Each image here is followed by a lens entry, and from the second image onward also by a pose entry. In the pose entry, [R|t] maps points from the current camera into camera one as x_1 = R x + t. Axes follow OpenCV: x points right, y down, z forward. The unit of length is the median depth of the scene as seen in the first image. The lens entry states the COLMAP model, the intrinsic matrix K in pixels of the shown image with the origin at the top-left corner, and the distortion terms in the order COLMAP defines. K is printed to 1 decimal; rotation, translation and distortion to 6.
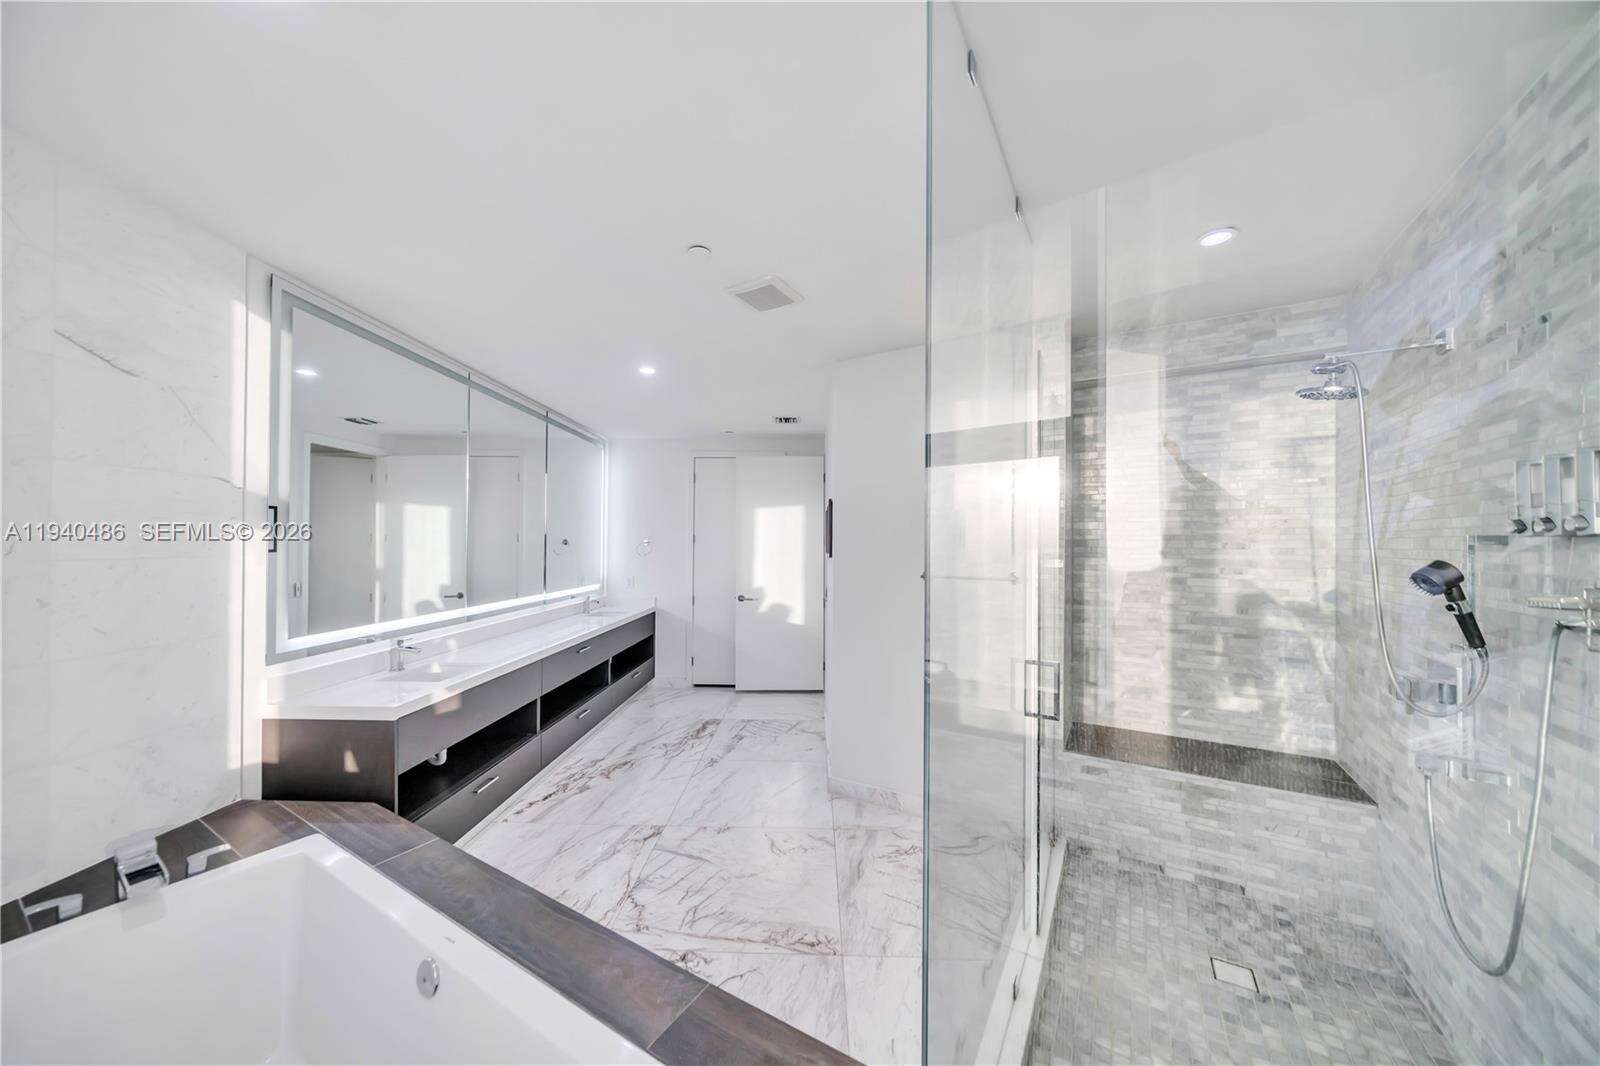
lens RADIAL K [[565.9, 0, 801.7], [0, 565.9, 538.3], [0, 0, 1]] dist [-0.000713, 0.000264]
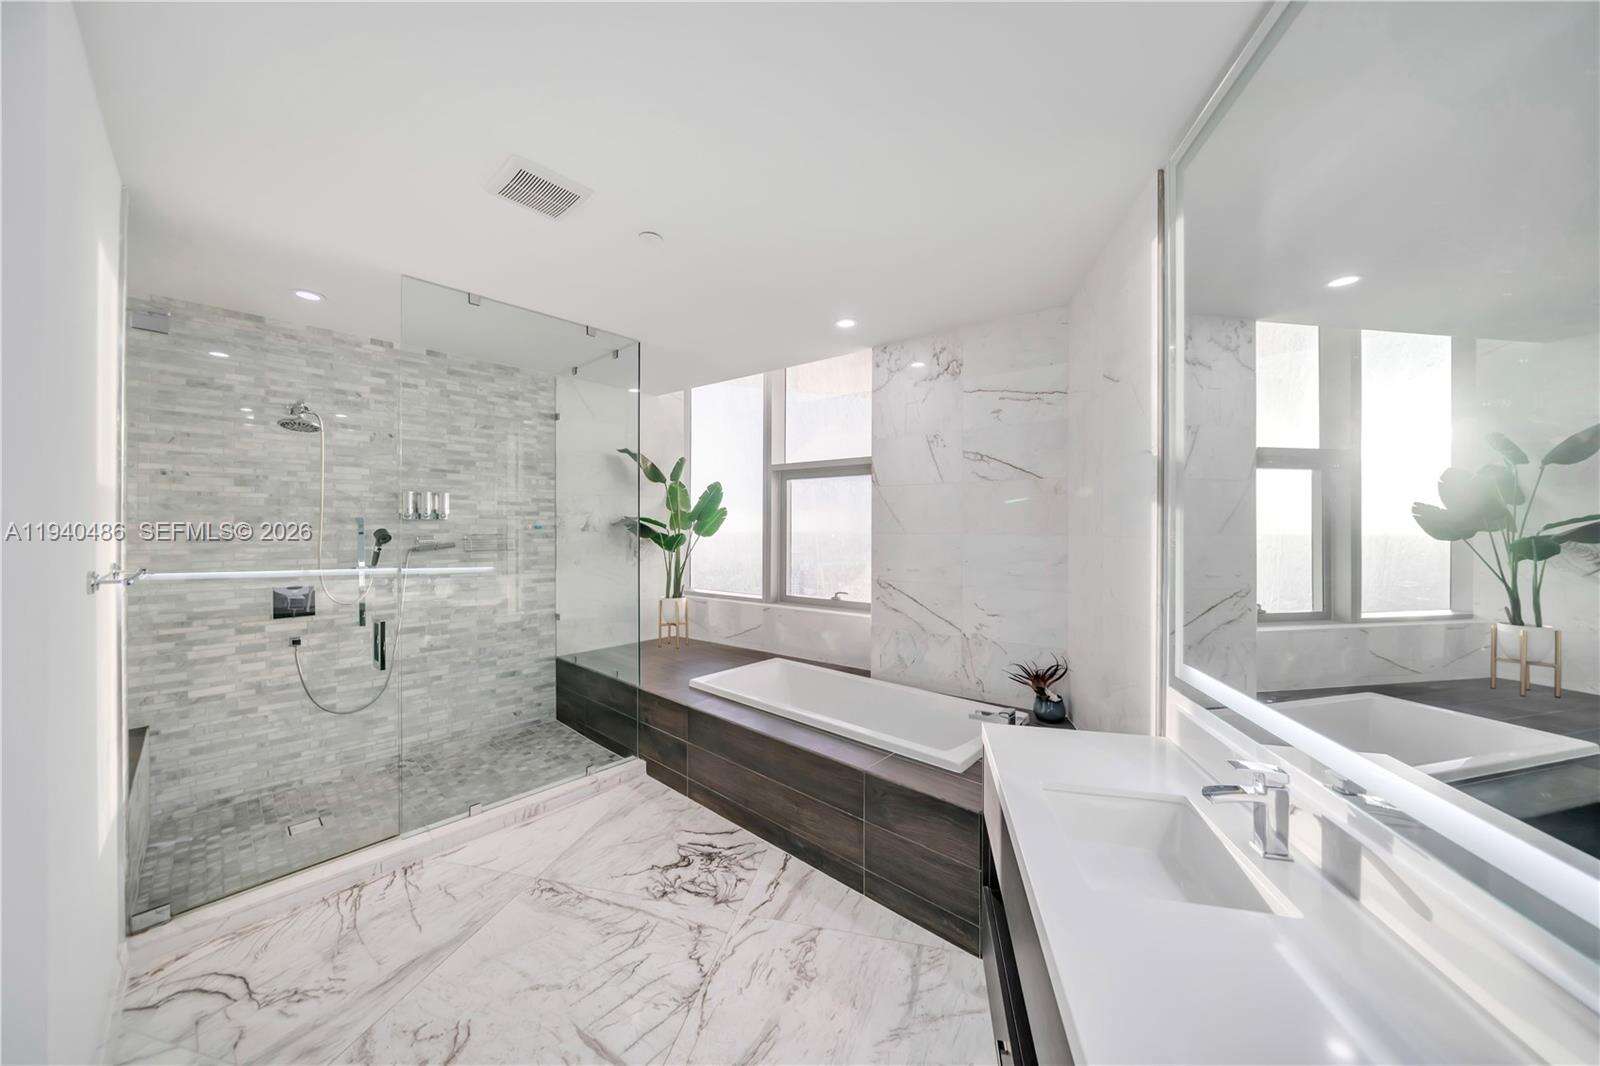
lens RADIAL K [[565.9, 0, 799.5], [0, 565.9, 529.9], [0, 0, 1]] dist [-0.000713, 0.000264]
pose [[-0.981692, -0.005440, 0.190397, -0.605424], [-0.006915, 0.999951, -0.007081, 0.025485], [-0.190349, -0.008268, -0.981682, 1.829000]]
